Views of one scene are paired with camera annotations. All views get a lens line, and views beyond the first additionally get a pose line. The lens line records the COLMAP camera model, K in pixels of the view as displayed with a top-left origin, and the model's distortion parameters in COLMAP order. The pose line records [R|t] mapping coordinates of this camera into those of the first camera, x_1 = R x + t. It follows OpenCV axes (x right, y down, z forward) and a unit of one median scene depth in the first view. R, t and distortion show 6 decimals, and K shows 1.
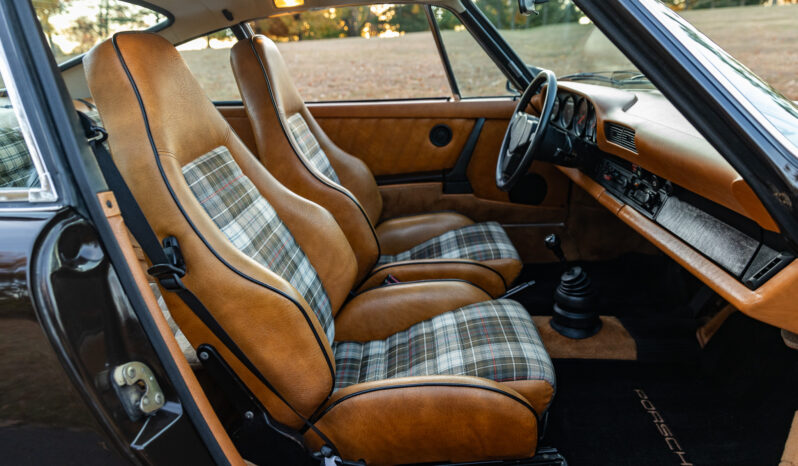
lens RADIAL K [[533.8, 0, 399.0], [0, 533.8, 233.0], [0, 0, 1]] dist [0.000334, -0.001102]
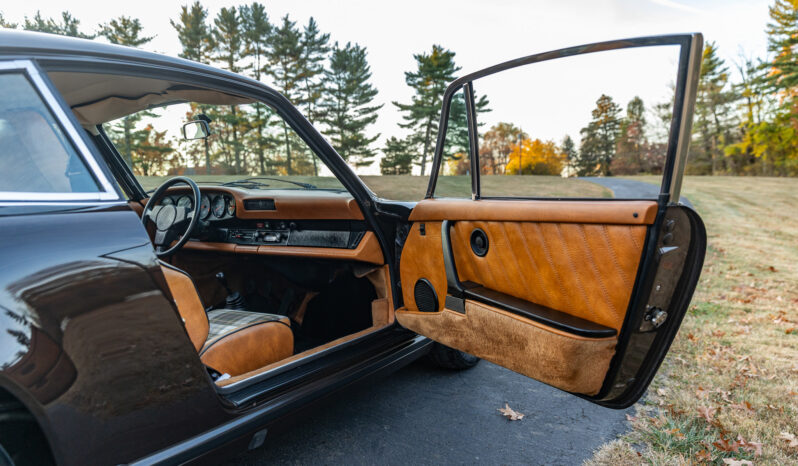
lens RADIAL K [[522.0, 0, 399.0], [0, 522.0, 233.0], [0, 0, 1]] dist [0.005841, -0.002898]
pose [[0.493150, -0.031540, 0.869372, -0.791941], [0.278323, 0.952538, -0.123321, 0.231068], [-0.824220, 0.302782, 0.478523, -0.208359]]
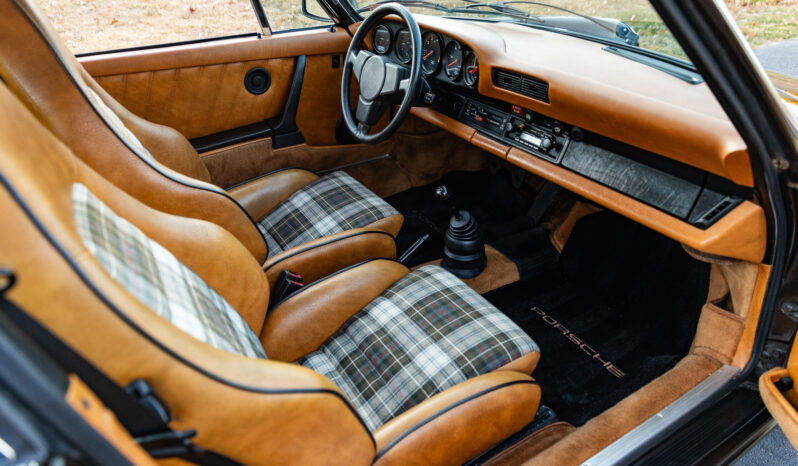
lens RADIAL K [[522.0, 0, 399.0], [0, 522.0, 233.0], [0, 0, 1]] dist [0.005841, -0.002898]
pose [[0.842555, -0.259959, 0.471723, -0.254681], [0.163178, 0.957855, 0.236403, -0.154870], [-0.513298, -0.122208, 0.849465, 0.219895]]
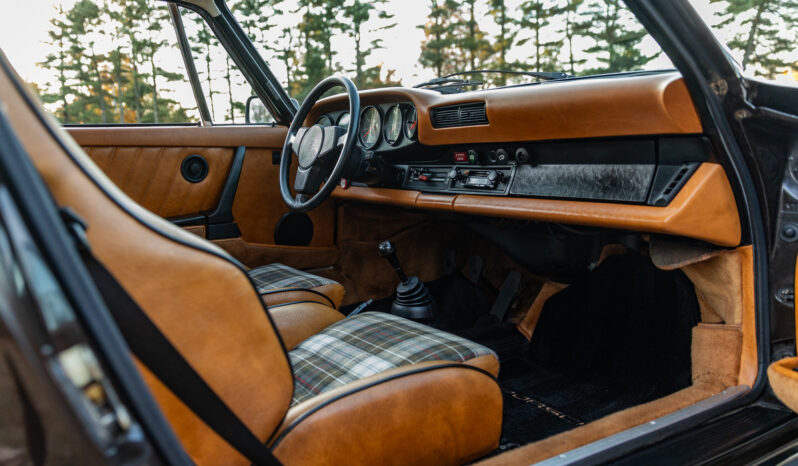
lens RADIAL K [[605.2, 0, 333.4], [0, 605.2, 278.2], [0, 0, 1]] dist [0.002572, -0.000481]
pose [[0.861290, -0.107505, 0.496611, -0.298357], [0.175155, 0.980273, -0.091570, 0.141704], [-0.476970, 0.165853, 0.863130, 0.180351]]
